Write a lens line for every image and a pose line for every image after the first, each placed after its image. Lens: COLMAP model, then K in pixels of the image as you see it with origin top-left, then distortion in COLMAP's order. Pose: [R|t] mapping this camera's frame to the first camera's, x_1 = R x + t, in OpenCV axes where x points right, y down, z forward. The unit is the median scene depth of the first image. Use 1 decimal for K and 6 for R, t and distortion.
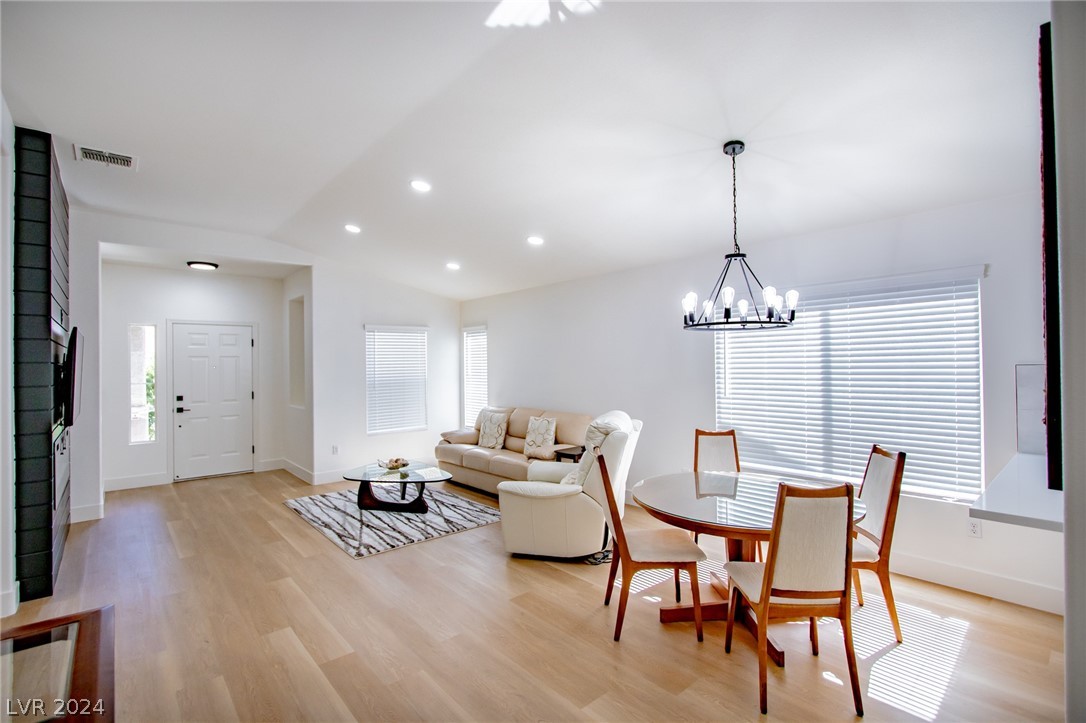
lens RADIAL K [[496.0, 0, 545.3], [0, 496.0, 361.0], [0, 0, 1]] dist [-0.004897, -0.000336]
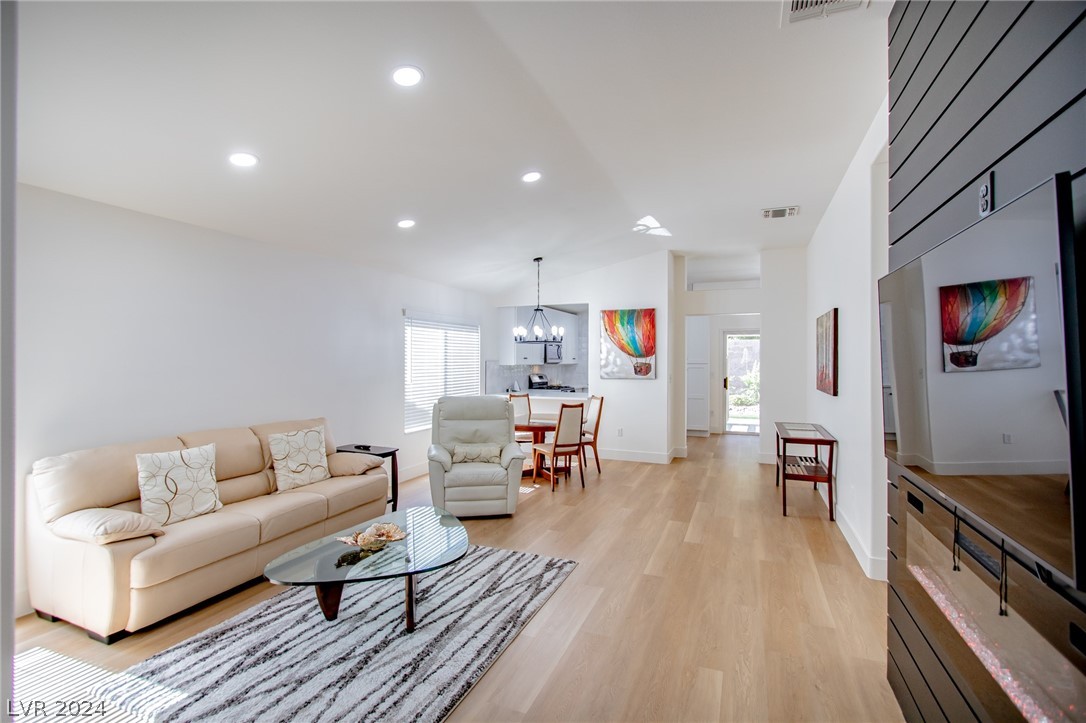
lens RADIAL K [[496.0, 0, 545.4], [0, 496.0, 360.8], [0, 0, 1]] dist [-0.004897, -0.000336]
pose [[-0.443404, 0.010311, 0.896262, -1.144435], [0.000188, 0.999935, -0.011410, 0.029053], [-0.896322, -0.004891, -0.443377, 1.408073]]
